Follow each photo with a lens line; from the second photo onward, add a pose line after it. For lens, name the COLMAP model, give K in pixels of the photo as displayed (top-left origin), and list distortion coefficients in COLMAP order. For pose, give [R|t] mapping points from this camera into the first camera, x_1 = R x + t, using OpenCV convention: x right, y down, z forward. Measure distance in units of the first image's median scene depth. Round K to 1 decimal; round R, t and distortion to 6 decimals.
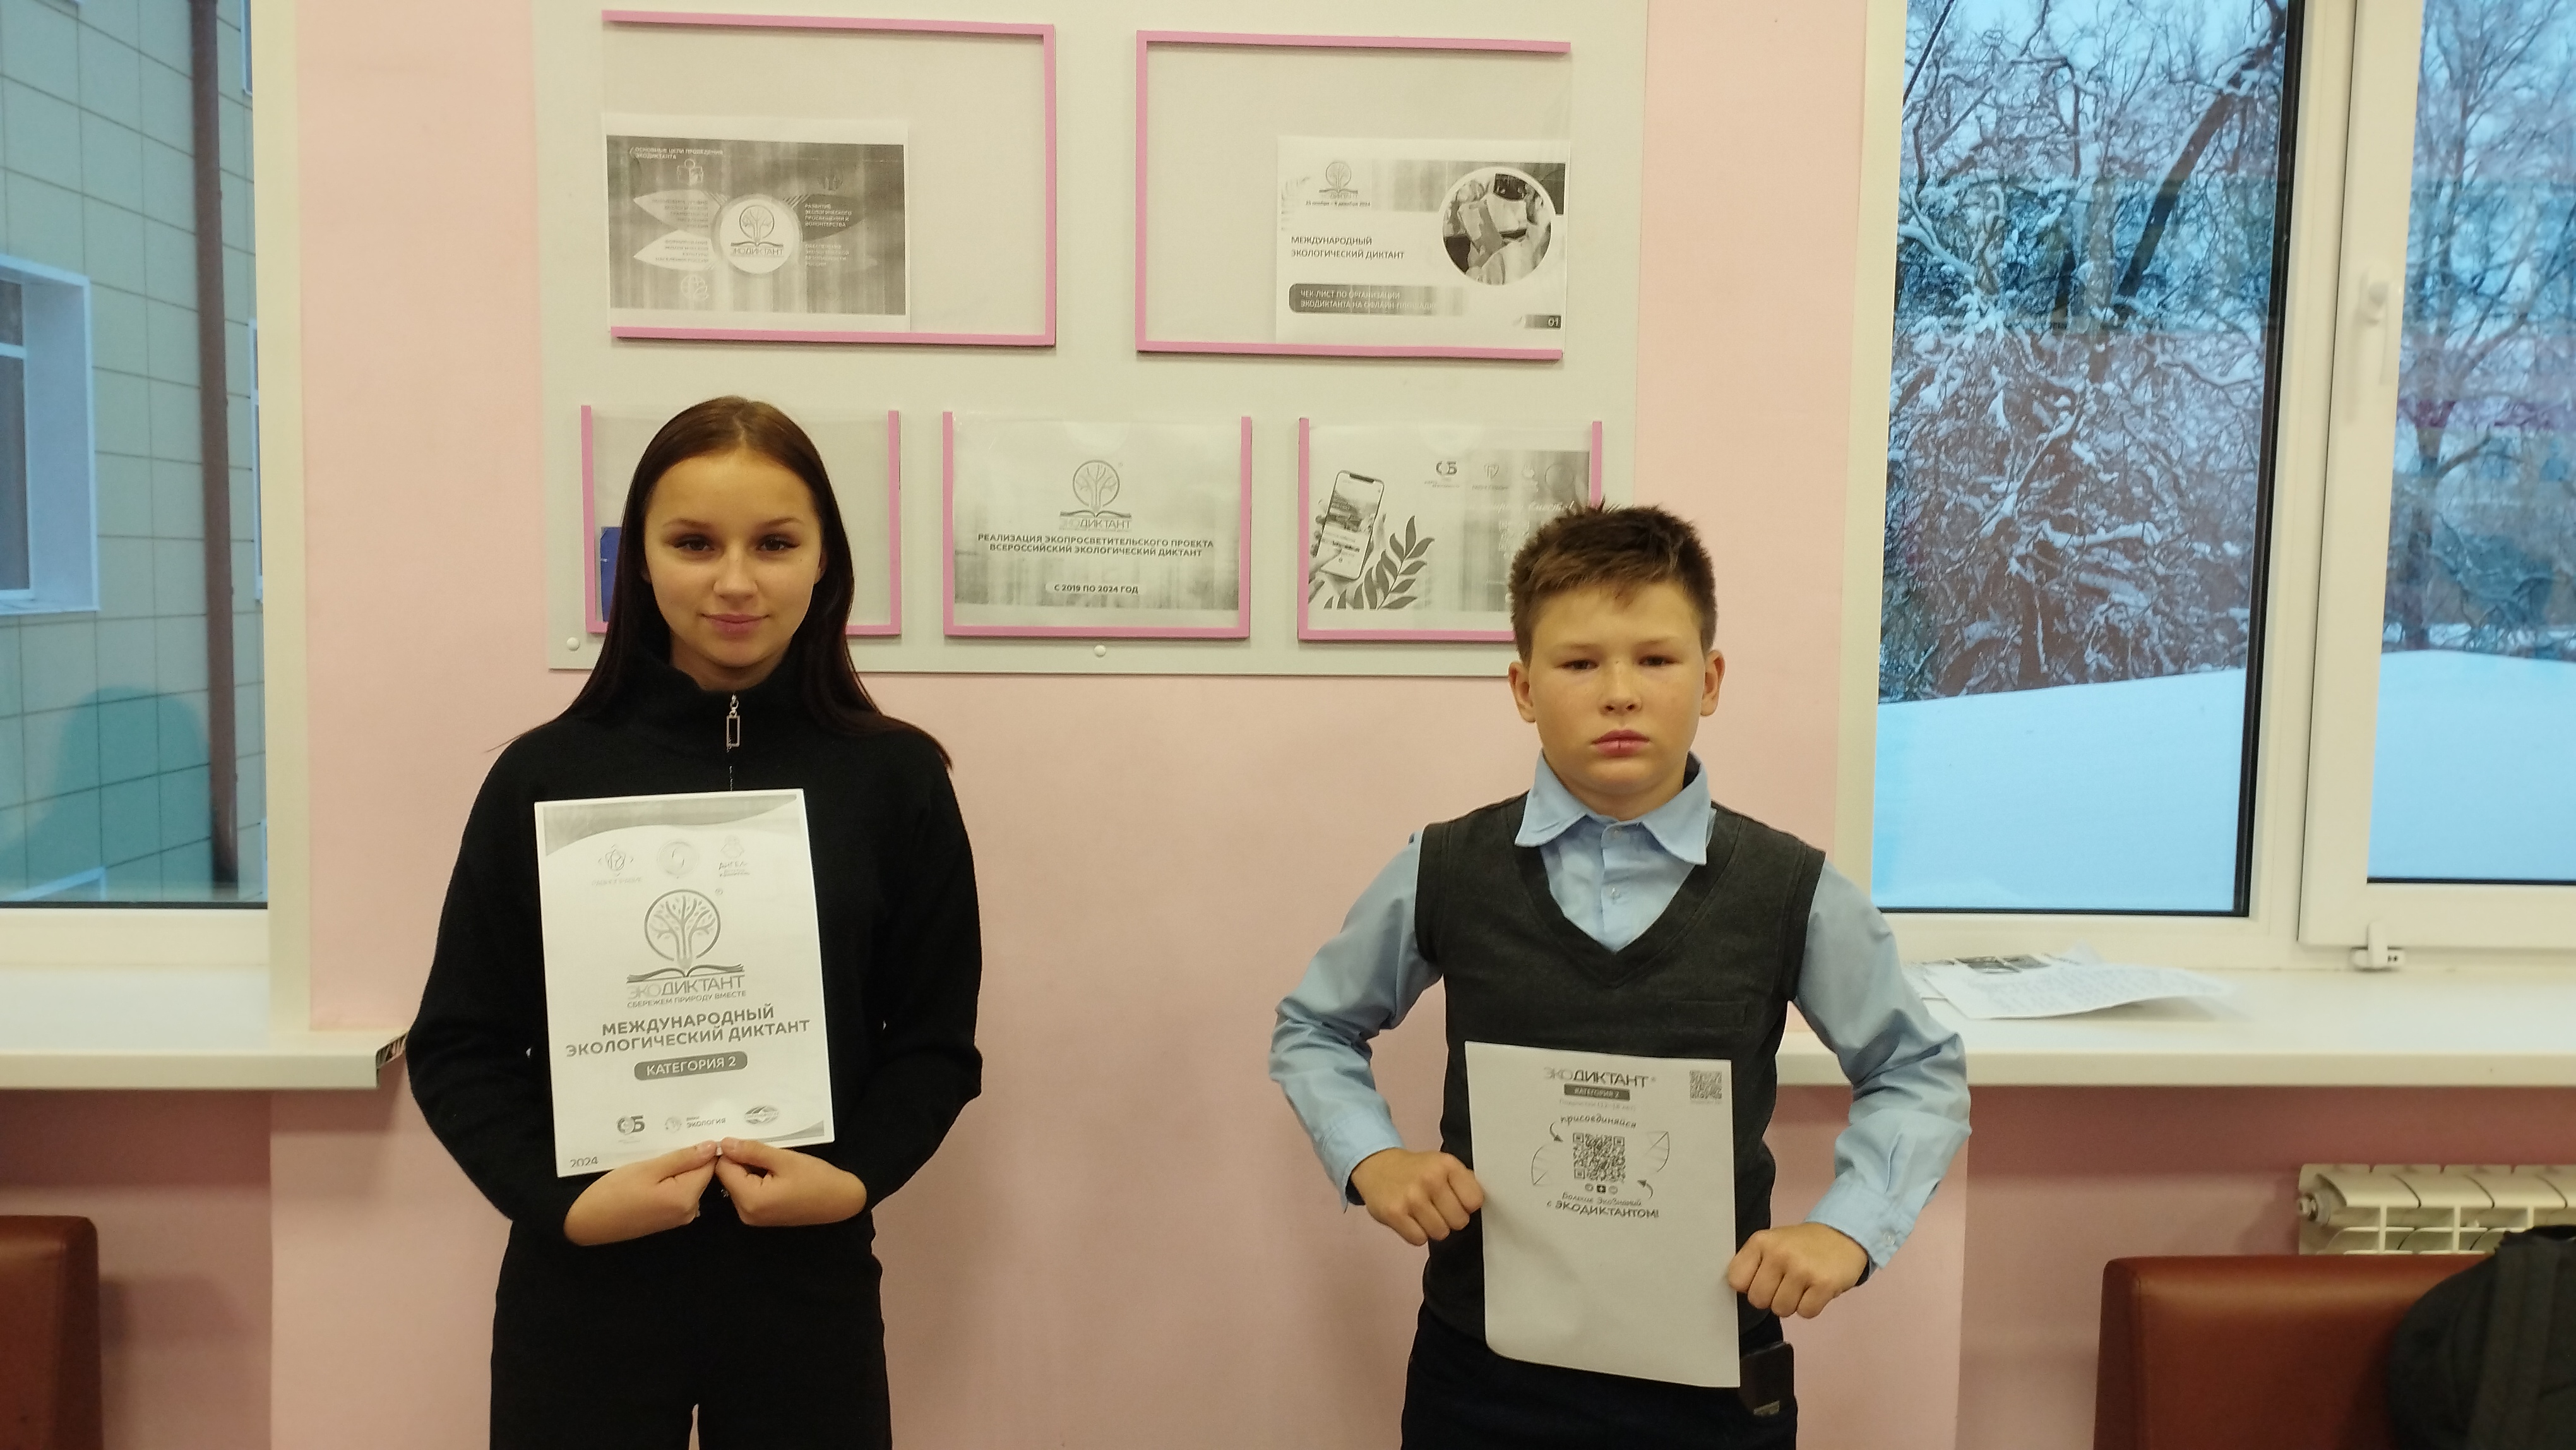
lens RADIAL K [[1902.0, 0, 1323.0], [0, 1902.0, 734.3], [0, 0, 1]] dist [0.047907, -0.048943]
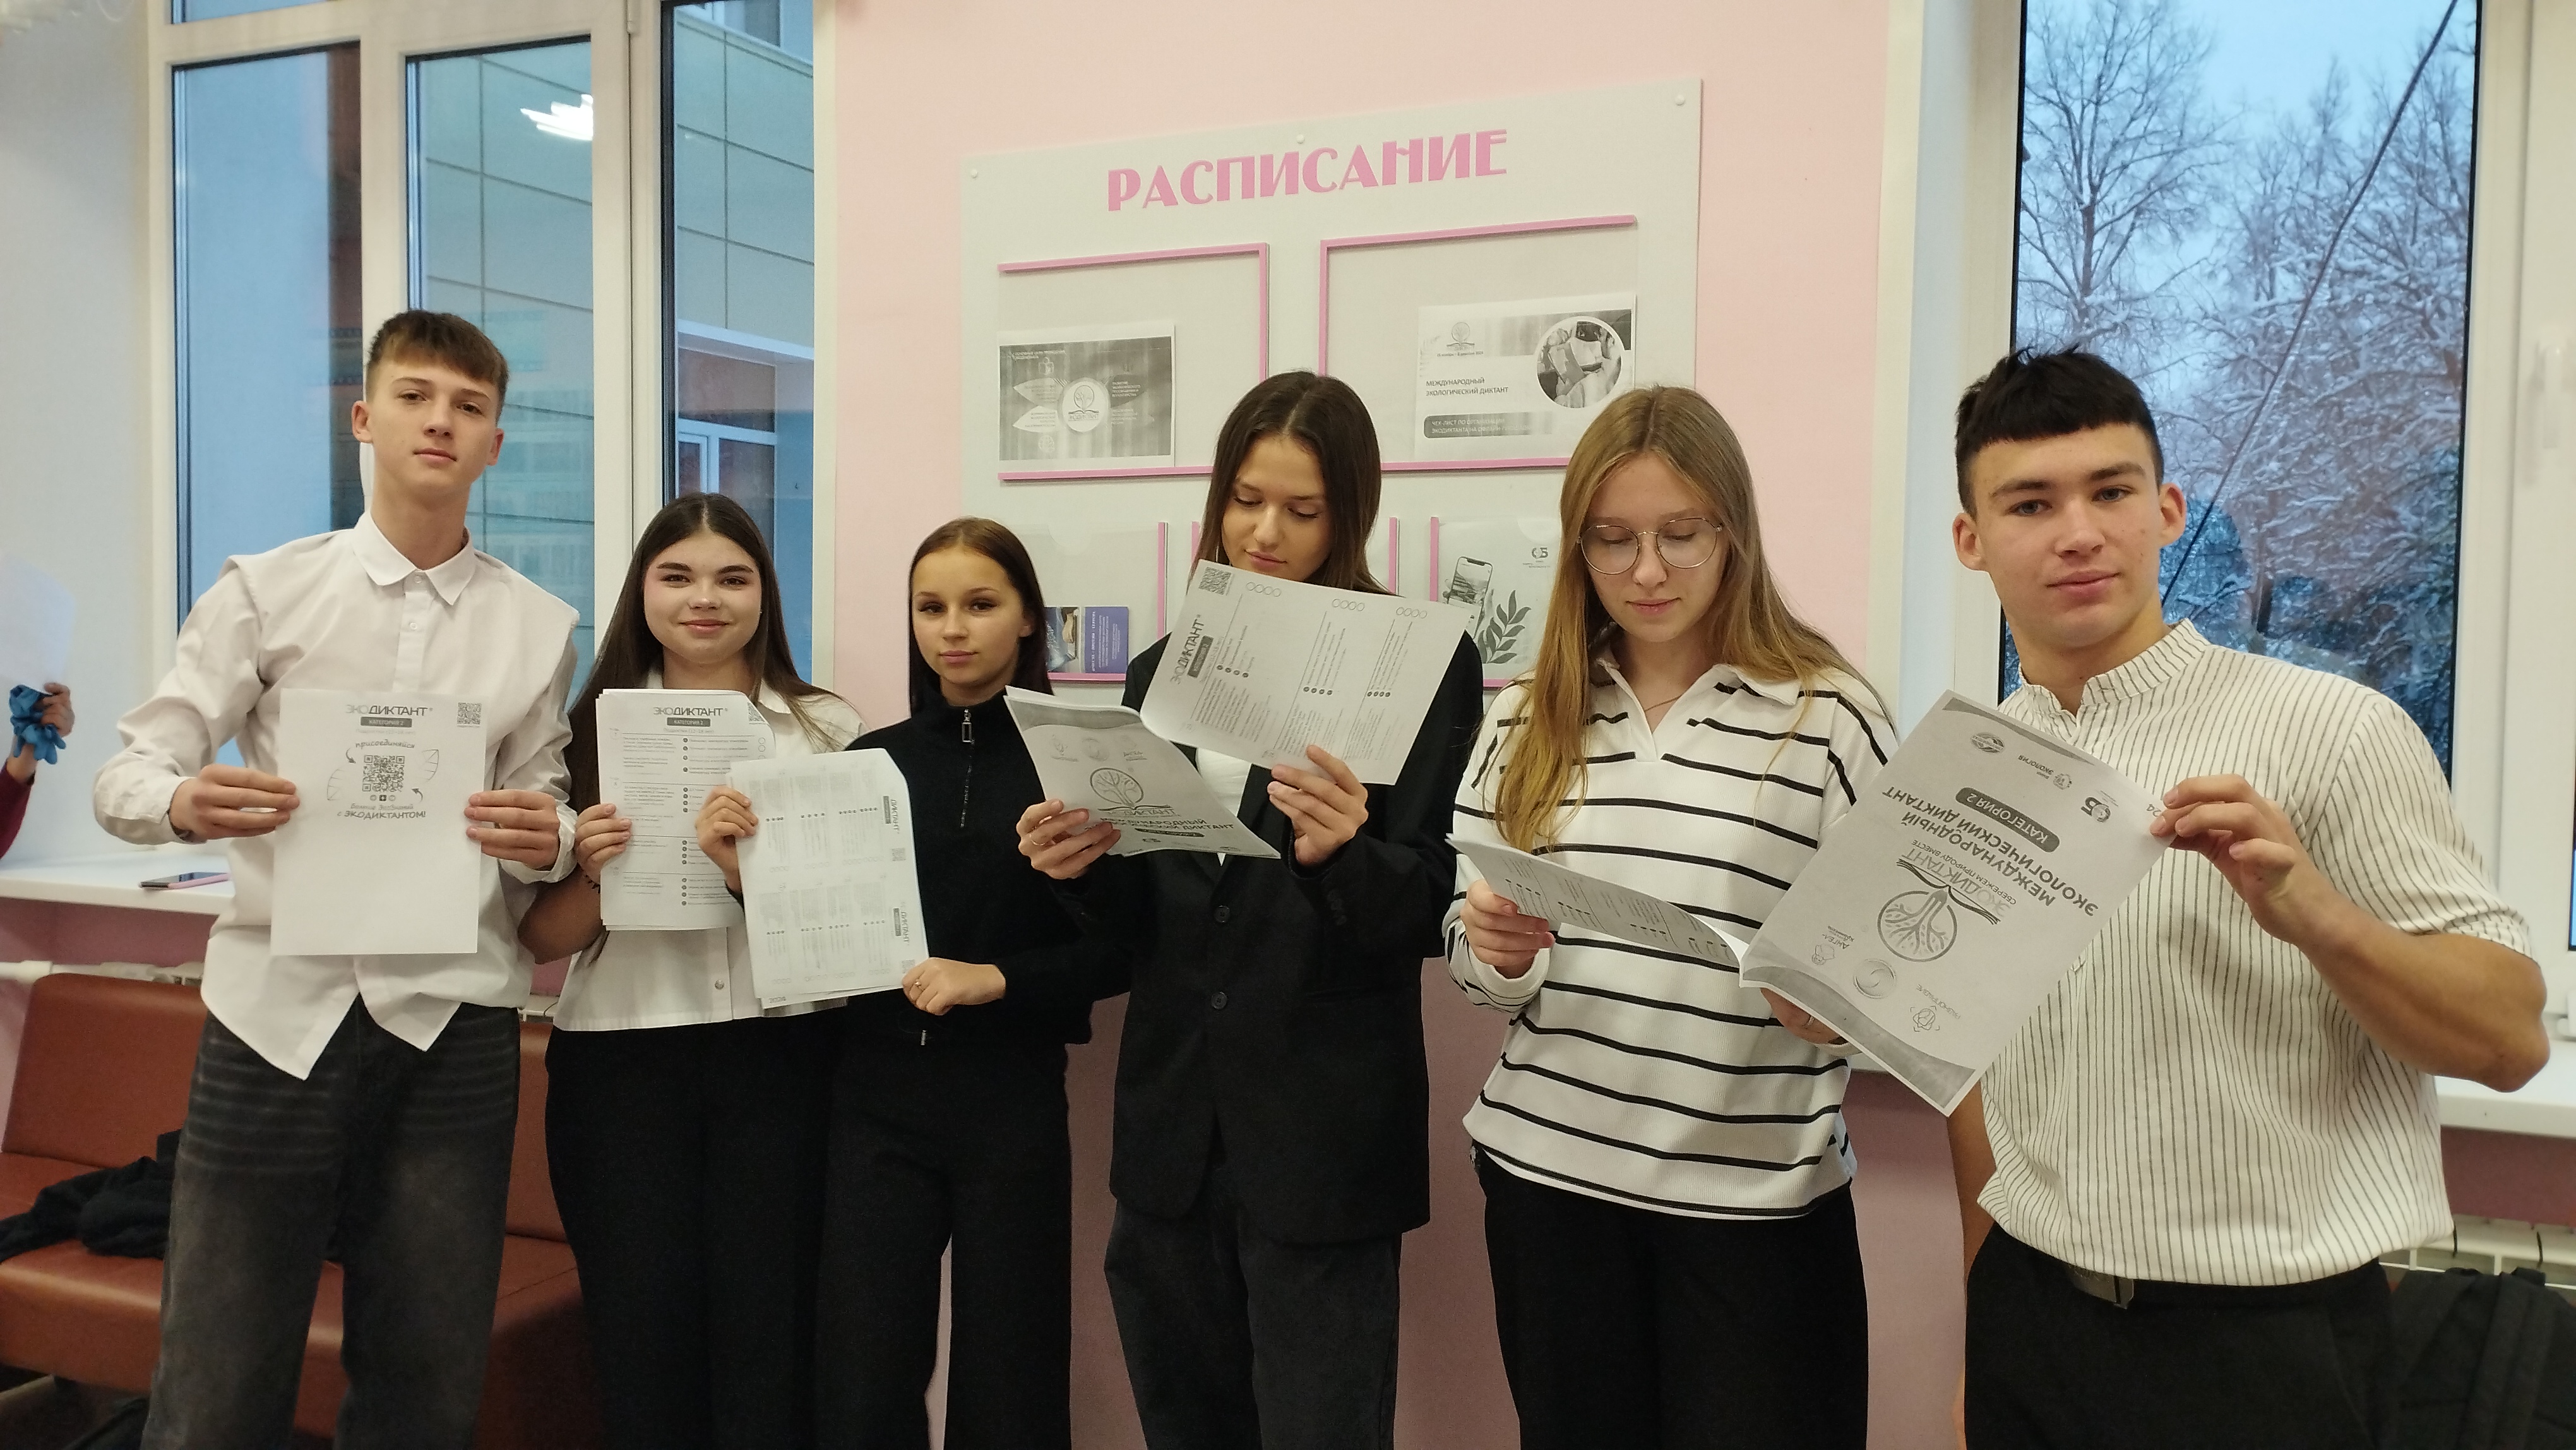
lens RADIAL K [[1902.0, 0, 1309.4], [0, 1902.0, 717.0], [0, 0, 1]] dist [0.047907, -0.048943]
pose [[0.894704, 0.013055, -0.446468, 0.498444], [-0.046821, 0.996807, -0.064680, 0.058139], [0.444198, 0.078774, 0.892459, -0.188978]]
